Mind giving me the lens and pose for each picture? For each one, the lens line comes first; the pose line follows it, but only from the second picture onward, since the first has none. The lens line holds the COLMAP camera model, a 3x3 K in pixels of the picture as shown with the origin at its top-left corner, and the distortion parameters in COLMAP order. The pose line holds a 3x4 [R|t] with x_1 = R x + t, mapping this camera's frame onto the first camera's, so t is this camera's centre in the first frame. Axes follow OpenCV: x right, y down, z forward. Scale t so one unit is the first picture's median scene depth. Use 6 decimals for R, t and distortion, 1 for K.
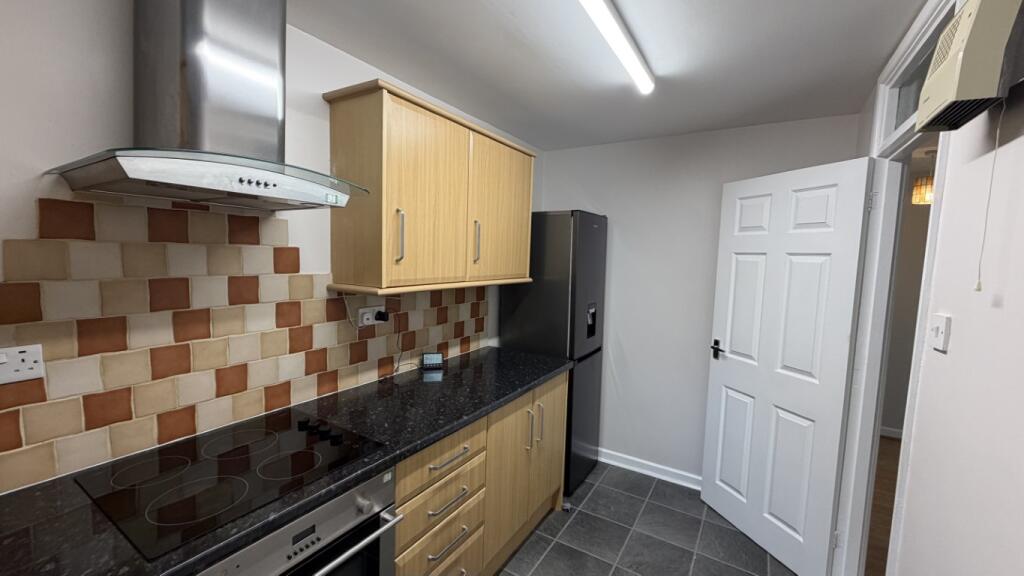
lens RADIAL K [[409.9, 0, 507.0], [0, 409.9, 291.9], [0, 0, 1]] dist [-0.003629, 0.000515]
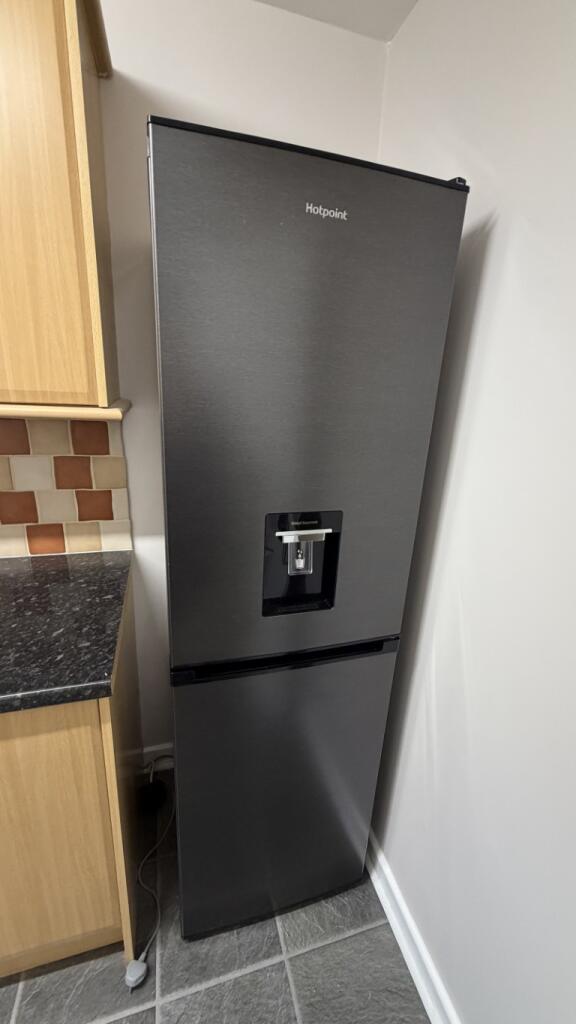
lens RADIAL K [[409.9, 0, 284.3], [0, 409.9, 514.3], [0, 0, 1]] dist [-0.003629, 0.000515]
pose [[0.741791, 0.207285, -0.637792, 0.410357], [-0.087277, 0.972784, 0.214650, -0.031475], [0.664928, -0.103561, 0.739694, 0.805419]]
